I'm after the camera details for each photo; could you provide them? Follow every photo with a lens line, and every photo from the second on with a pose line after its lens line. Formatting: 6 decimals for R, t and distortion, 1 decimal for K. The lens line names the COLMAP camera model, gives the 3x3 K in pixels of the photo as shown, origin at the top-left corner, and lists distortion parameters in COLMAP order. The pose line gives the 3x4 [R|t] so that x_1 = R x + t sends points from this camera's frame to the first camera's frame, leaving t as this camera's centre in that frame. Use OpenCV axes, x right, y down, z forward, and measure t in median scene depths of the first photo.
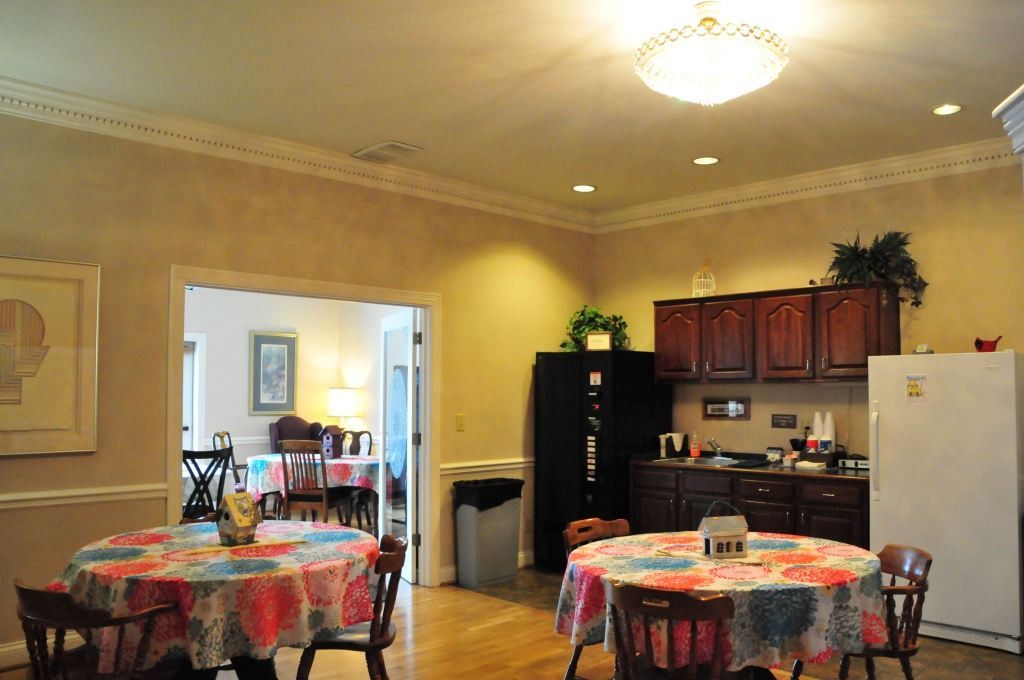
lens RADIAL K [[793.9, 0, 485.9], [0, 793.9, 348.7], [0, 0, 1]] dist [-0.167566, 0.135173]
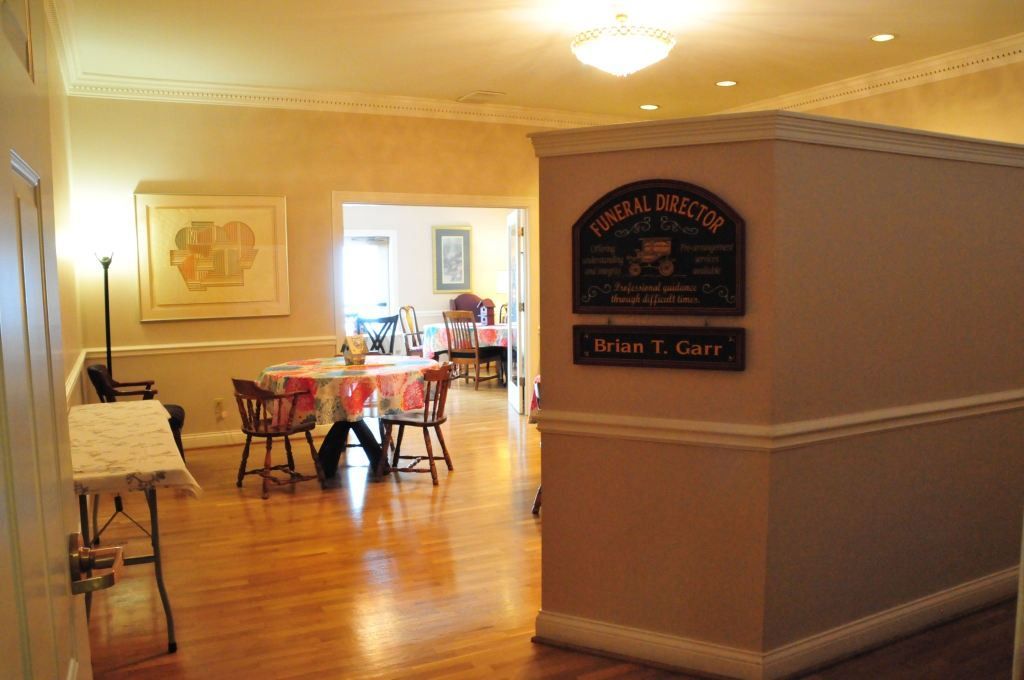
lens RADIAL K [[793.9, 0, 485.9], [0, 793.9, 348.7], [0, 0, 1]] dist [-0.167566, 0.135173]
pose [[0.950926, 0.013764, -0.309111, 0.302210], [0.032305, 0.989134, 0.143424, -0.012756], [0.307726, -0.146371, 0.940149, -0.328209]]
